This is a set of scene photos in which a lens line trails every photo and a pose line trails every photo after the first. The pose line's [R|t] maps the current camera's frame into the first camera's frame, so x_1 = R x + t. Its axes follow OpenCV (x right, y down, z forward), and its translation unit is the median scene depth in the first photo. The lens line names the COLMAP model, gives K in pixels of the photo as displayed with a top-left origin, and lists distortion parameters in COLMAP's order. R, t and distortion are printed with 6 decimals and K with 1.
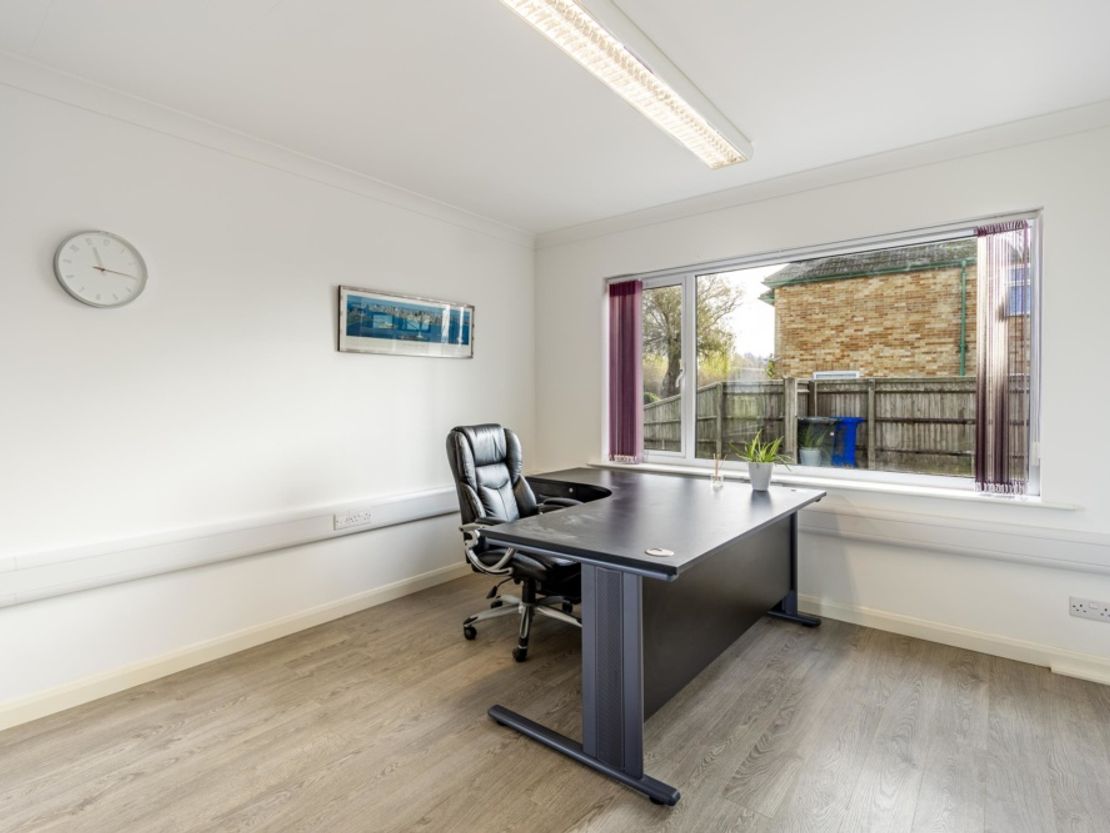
lens RADIAL K [[537.6, 0, 562.1], [0, 537.6, 417.0], [0, 0, 1]] dist [0.002769, -0.001575]
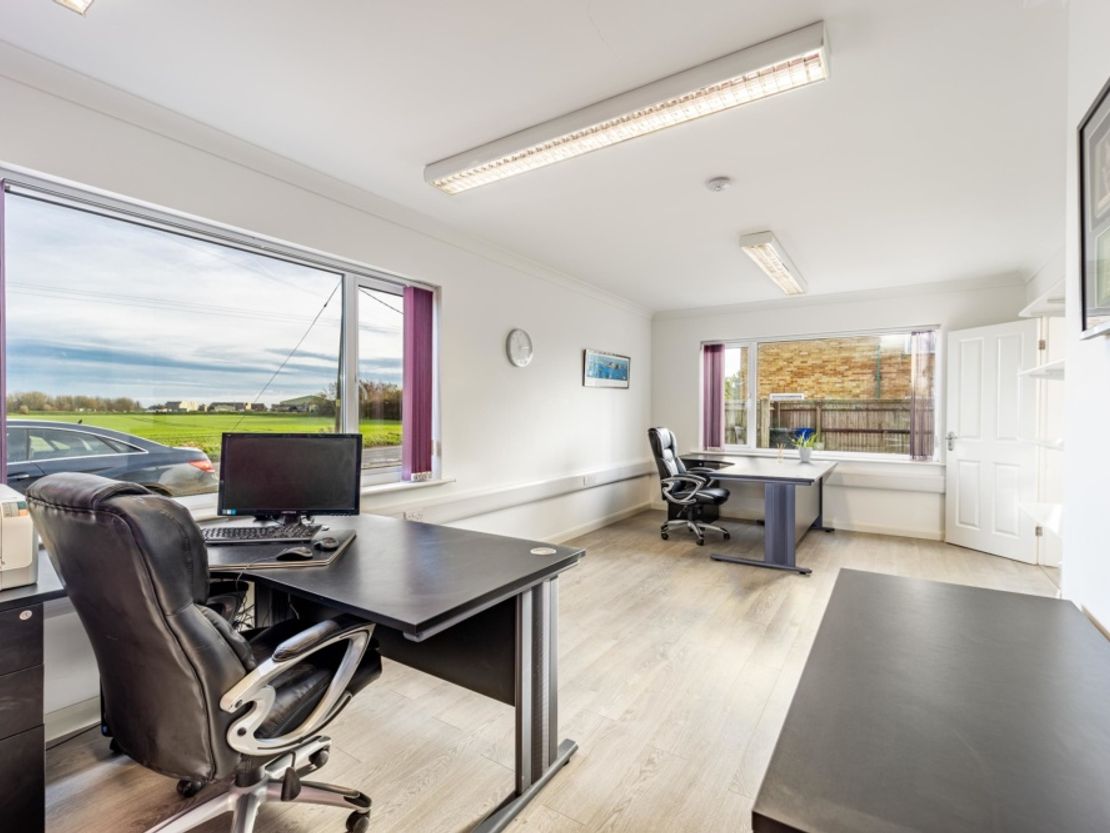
lens RADIAL K [[523.7, 0, 559.0], [0, 523.7, 436.2], [0, 0, 1]] dist [-0.000458, -0.000368]
pose [[0.993193, 0.001018, 0.116479, -0.246250], [-0.002126, 0.999954, 0.009390, 0.009950], [-0.116464, -0.009574, 0.993149, -0.255720]]
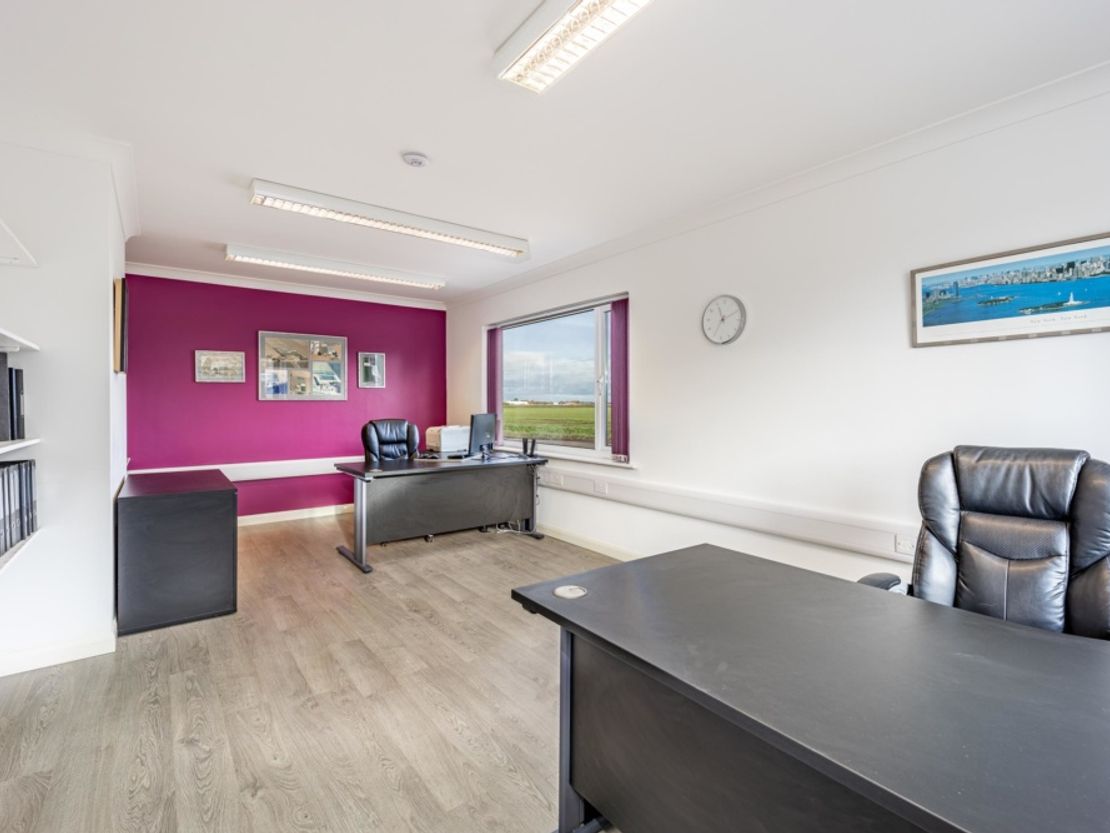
lens RADIAL K [[537.6, 0, 562.1], [0, 537.6, 417.0], [0, 0, 1]] dist [0.002769, -0.001575]
pose [[-0.236470, 0.027759, -0.971242, 0.202821], [-0.030567, 0.998885, 0.035992, -0.009236], [0.971158, 0.038199, -0.235357, 0.243624]]
